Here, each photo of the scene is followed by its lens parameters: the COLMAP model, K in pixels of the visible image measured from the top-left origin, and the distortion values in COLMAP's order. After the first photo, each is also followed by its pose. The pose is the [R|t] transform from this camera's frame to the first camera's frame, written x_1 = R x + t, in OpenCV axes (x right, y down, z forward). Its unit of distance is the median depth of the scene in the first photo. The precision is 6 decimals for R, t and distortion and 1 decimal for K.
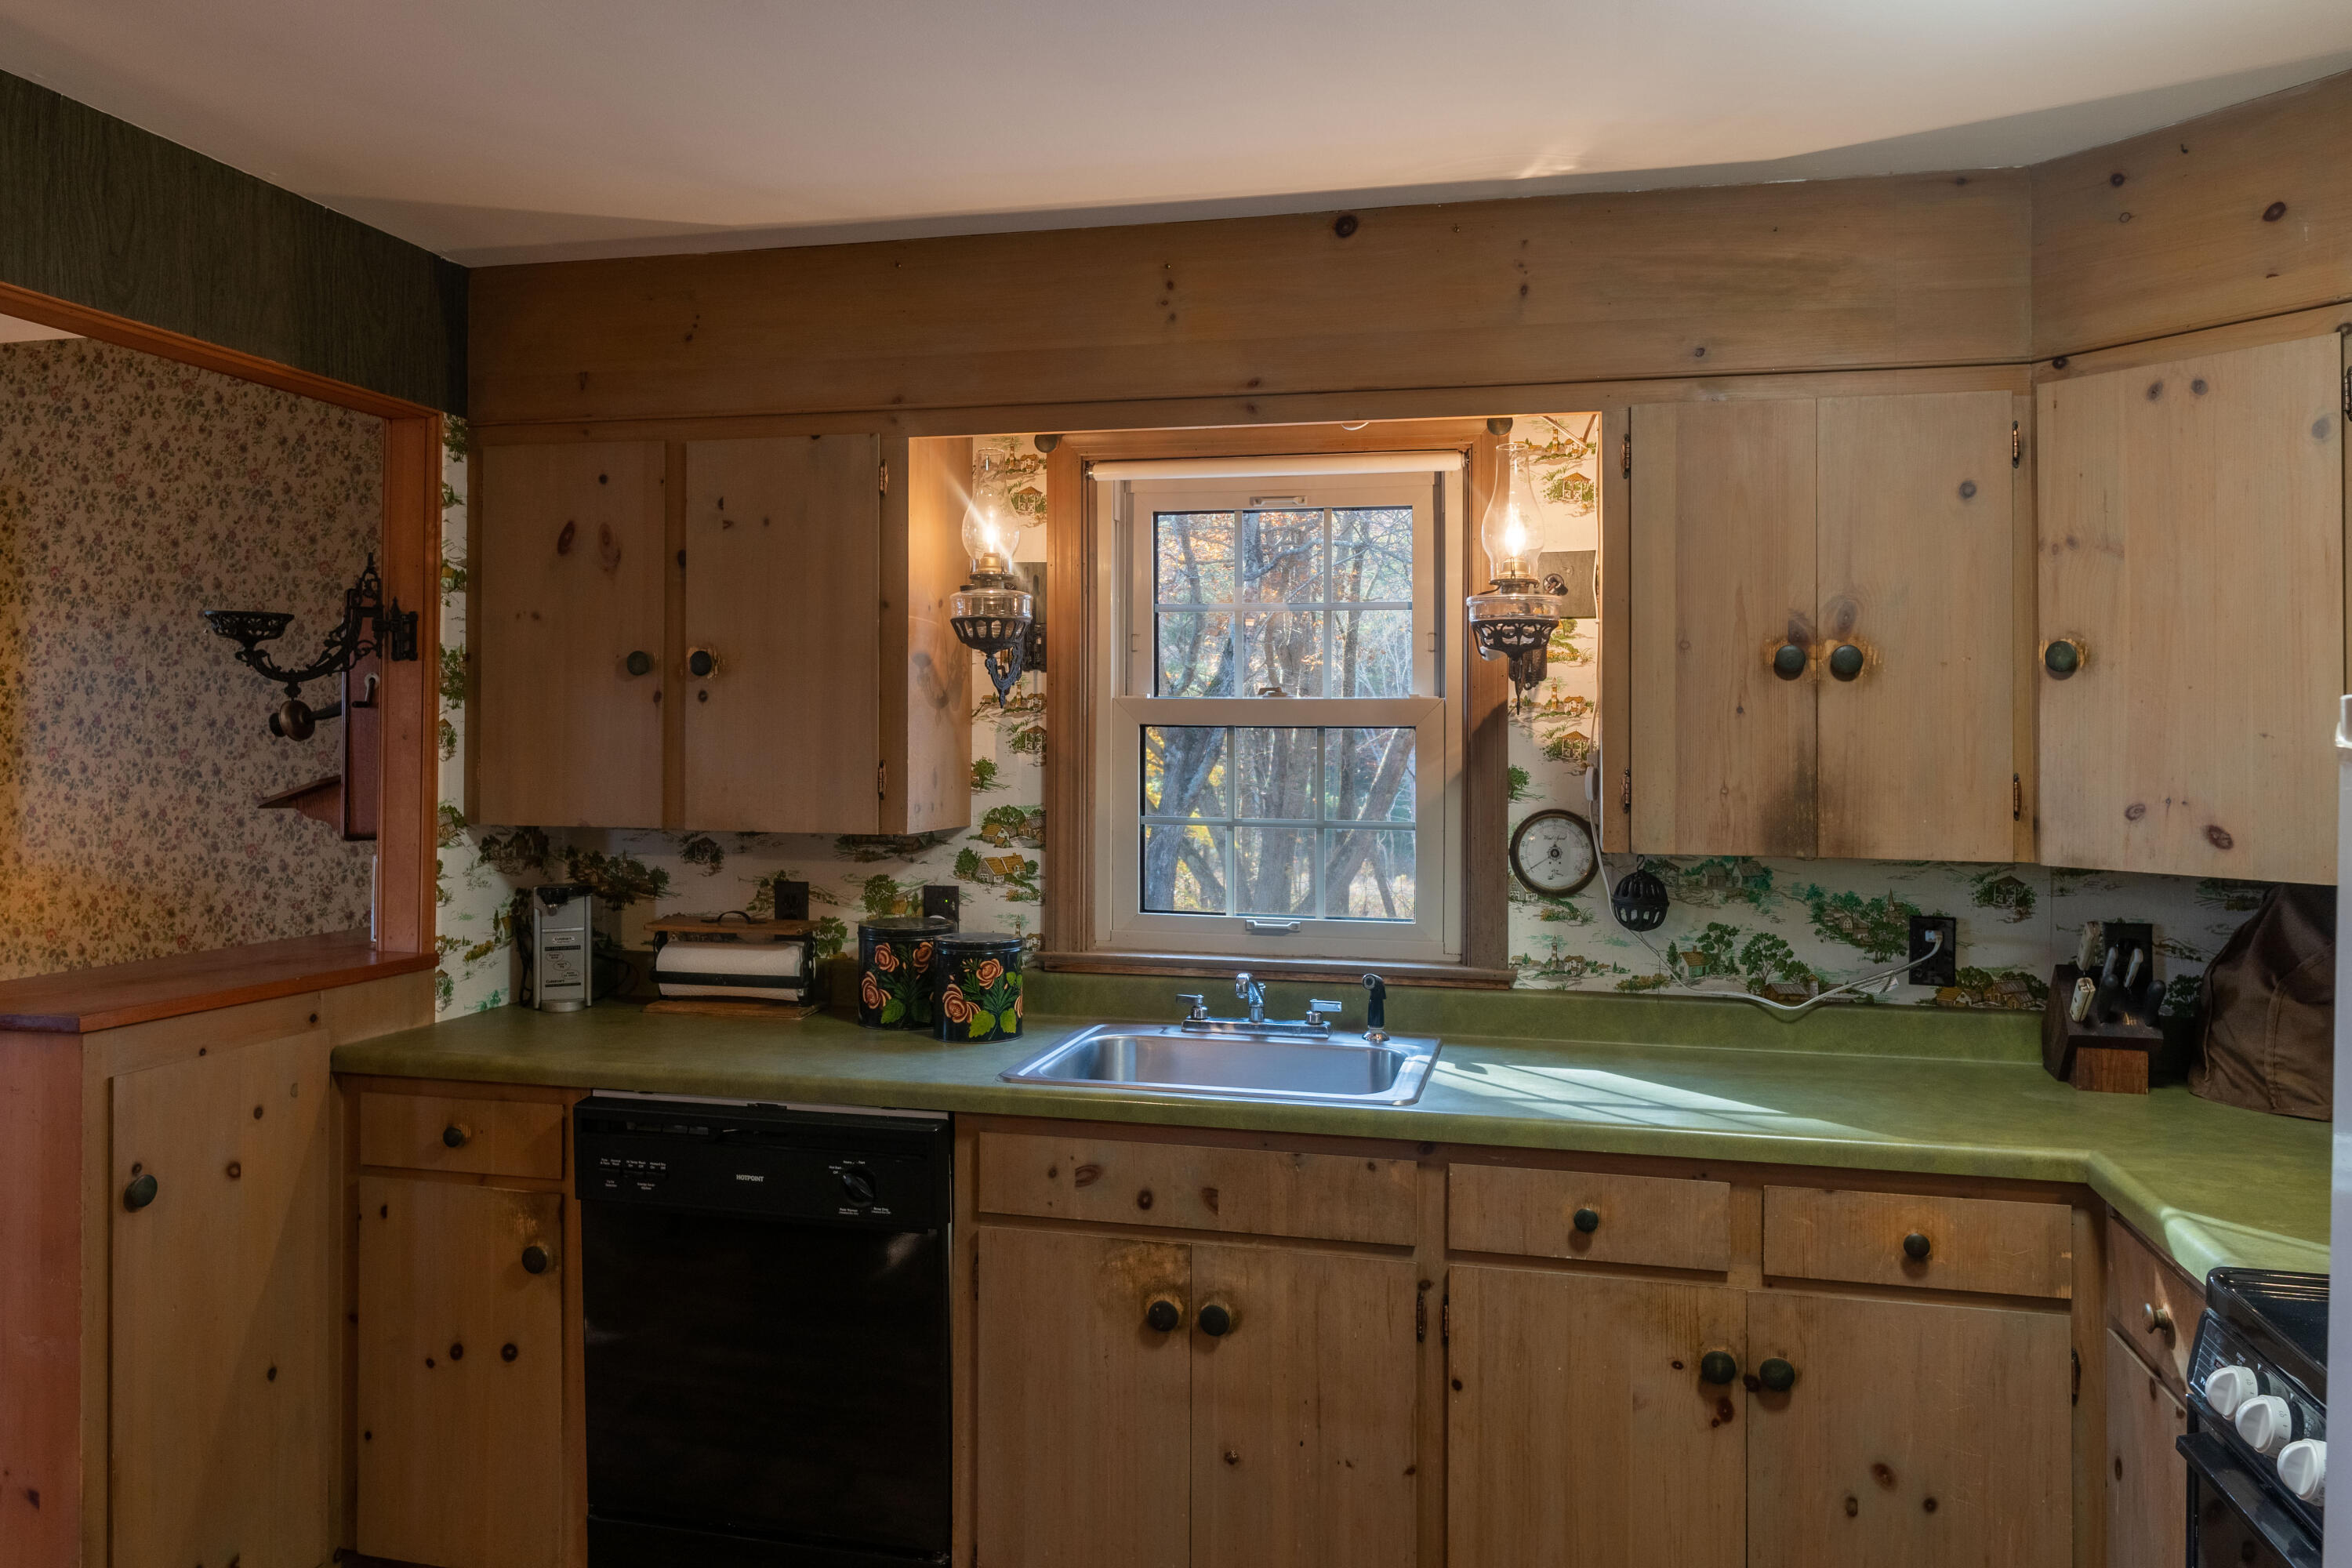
lens RADIAL K [[1733.6, 0, 1185.9], [0, 1733.6, 730.1], [0, 0, 1]] dist [-0.006206, -0.013729]
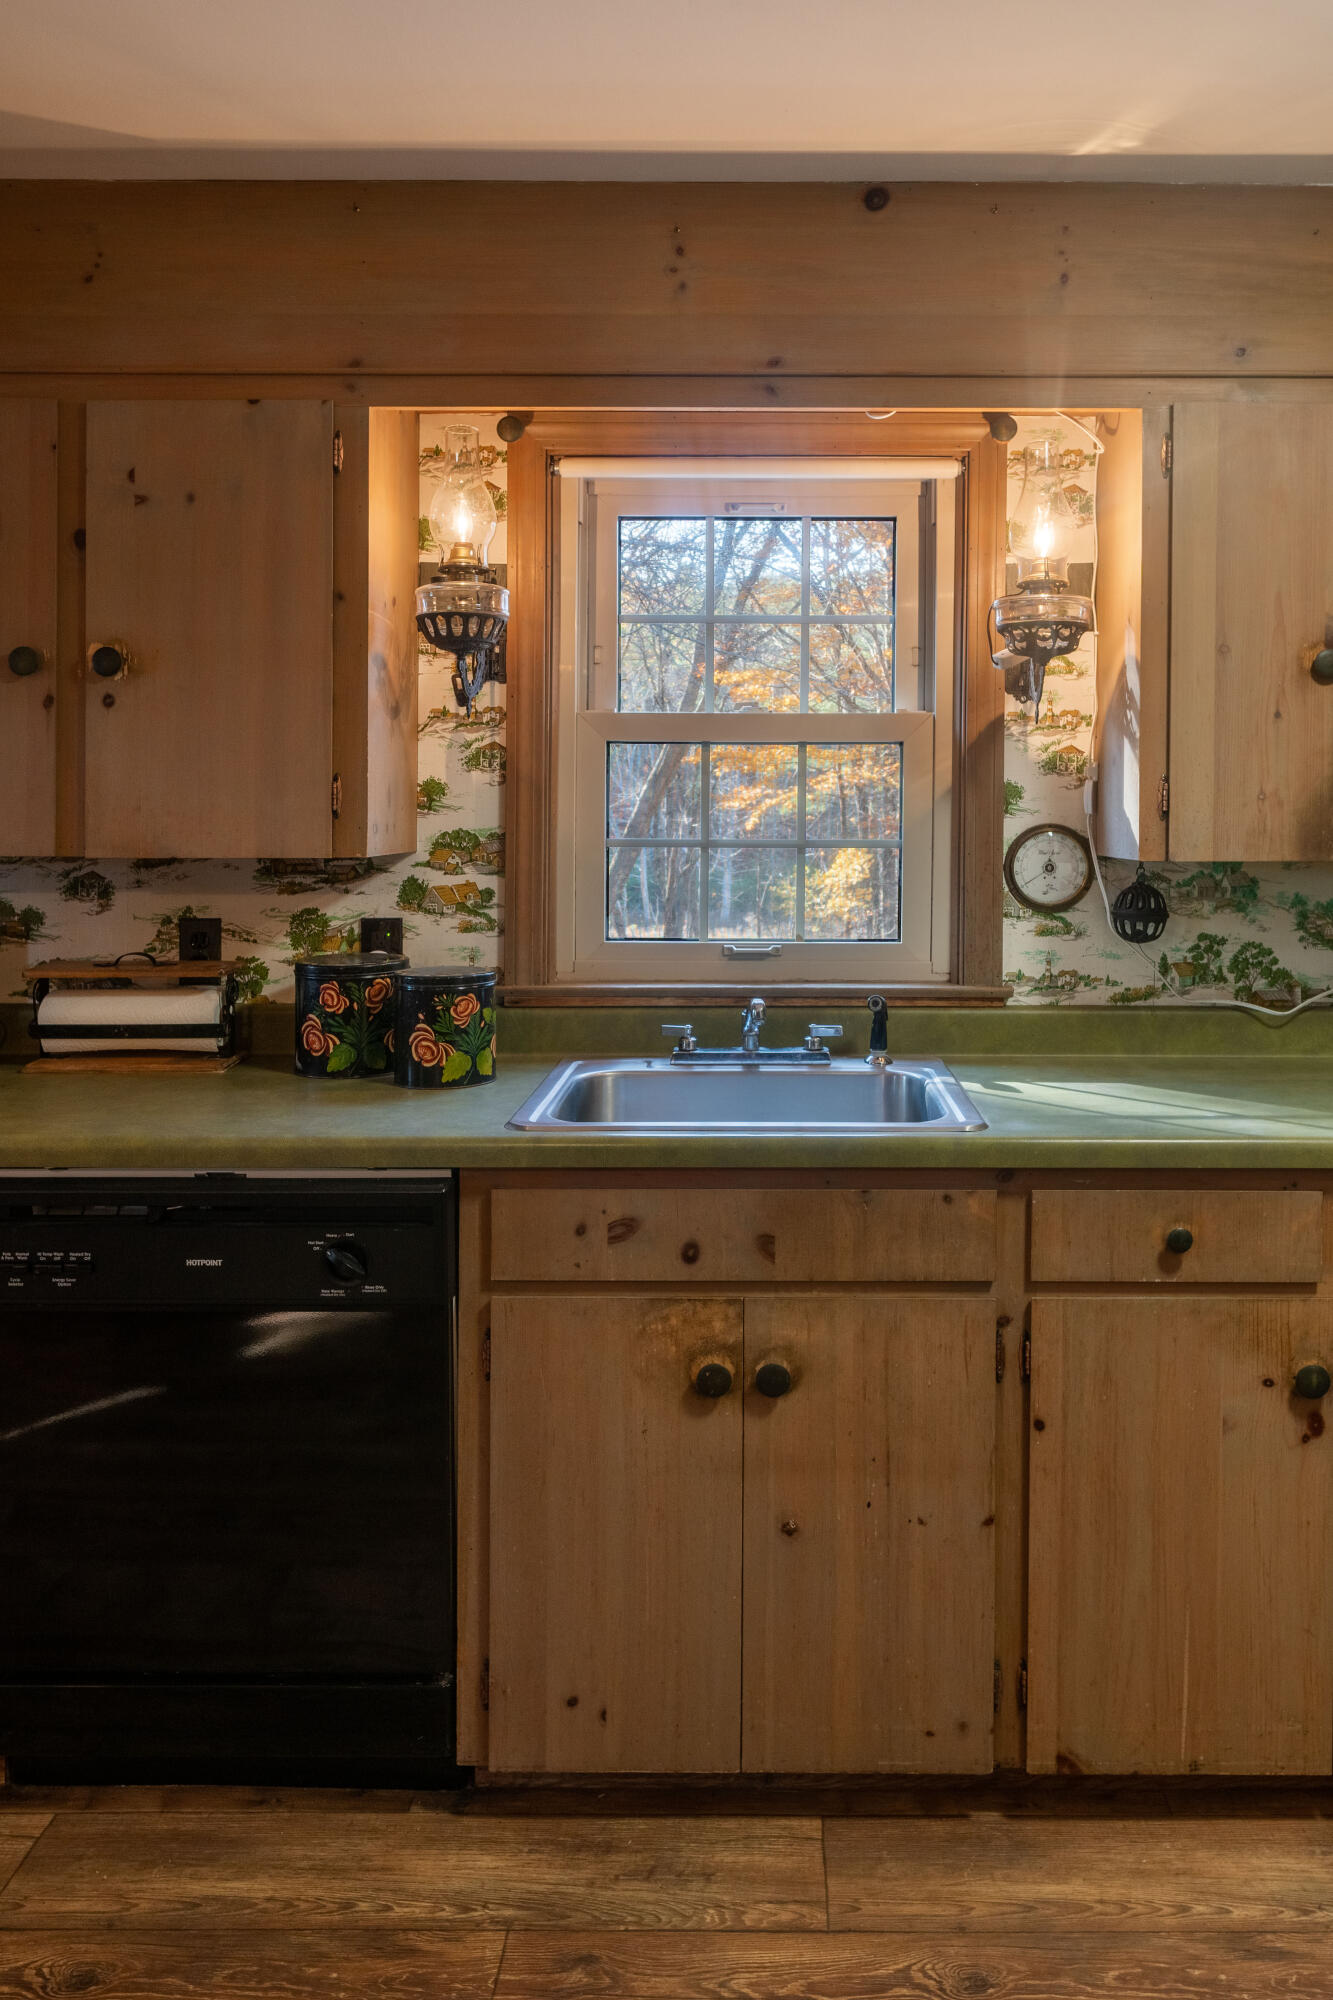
lens RADIAL K [[1401.4, 0, 717.6], [0, 1401.4, 833.3], [0, 0, 1]] dist [0.000449, -0.004694]
pose [[0.966567, -0.005175, 0.256360, -0.181510], [0.002442, 0.999937, 0.010977, 0.042821], [-0.256401, -0.009983, 0.966519, 0.276862]]
